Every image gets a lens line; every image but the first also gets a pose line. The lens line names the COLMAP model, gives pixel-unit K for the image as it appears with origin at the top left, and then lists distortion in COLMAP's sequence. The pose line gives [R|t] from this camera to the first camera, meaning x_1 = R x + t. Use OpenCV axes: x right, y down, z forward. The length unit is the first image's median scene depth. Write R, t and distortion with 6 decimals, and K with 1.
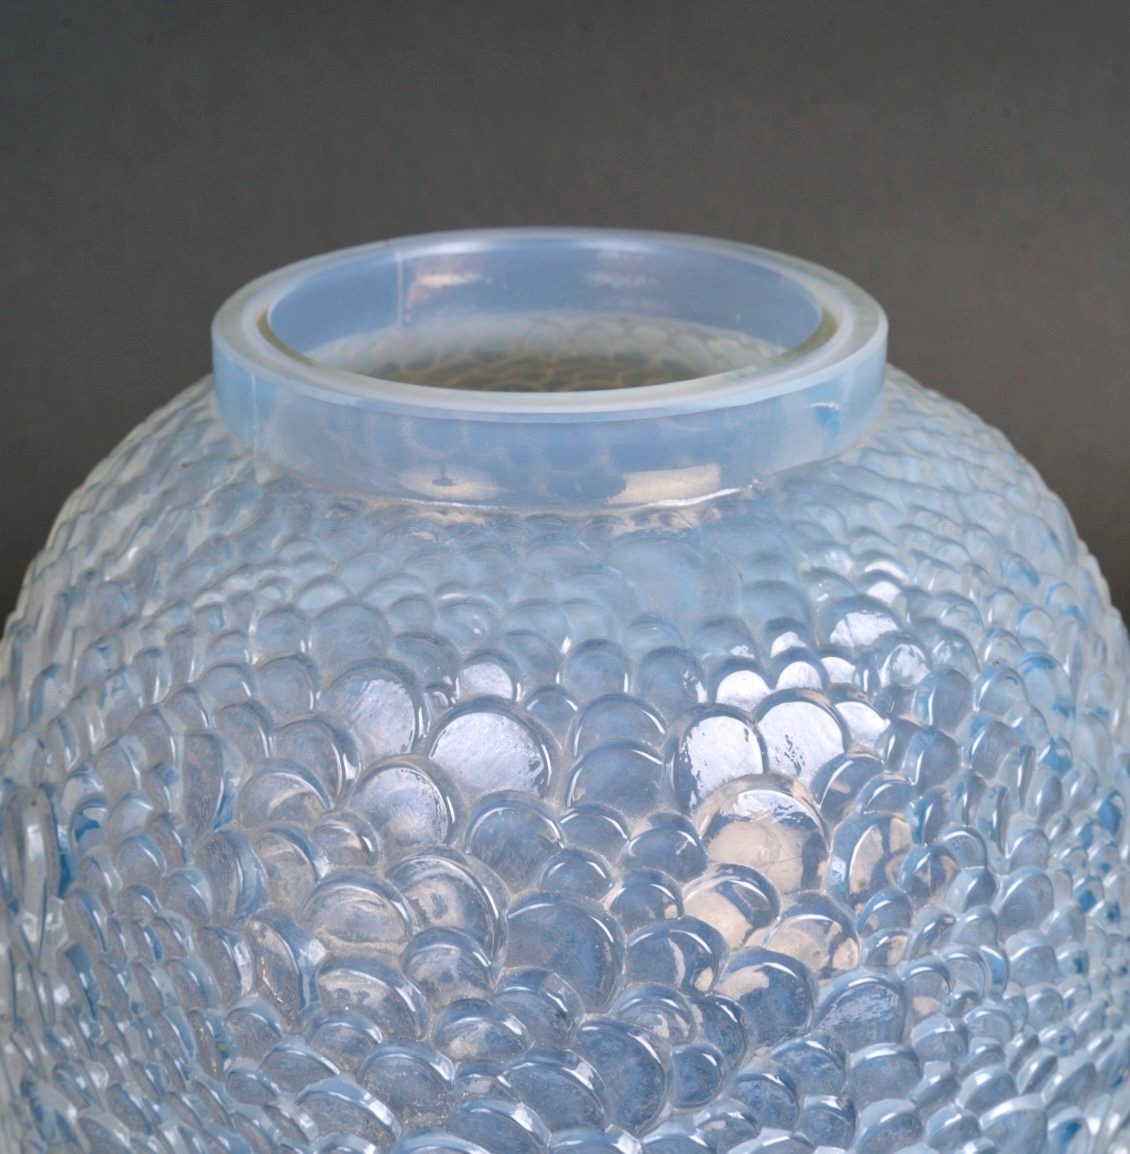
lens RADIAL K [[2519.5, 0, 567.6], [0, 2519.5, 576.8], [0, 0, 1]] dist [-0.007365, 0.000000]
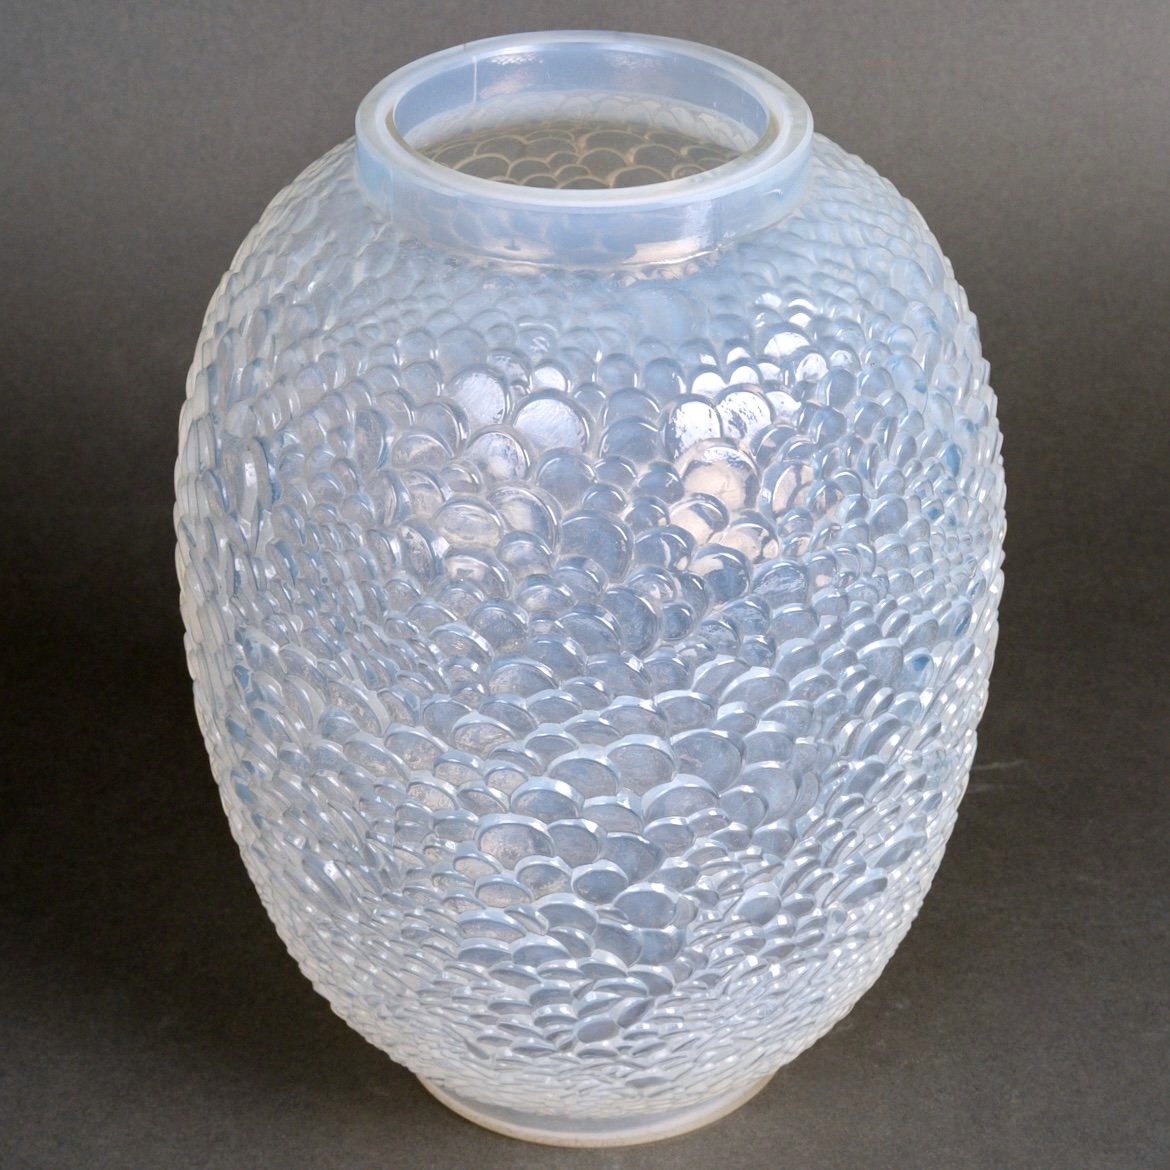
lens RADIAL K [[2334.4, 0, 584.6], [0, 2334.4, 584.8], [0, 0, 1]] dist [-0.107460, 0.000000]
pose [[0.999980, 0.004399, 0.004487, -0.014699], [-0.005067, 0.986807, 0.161819, -0.066157], [-0.003716, -0.161838, 0.986810, -0.463162]]
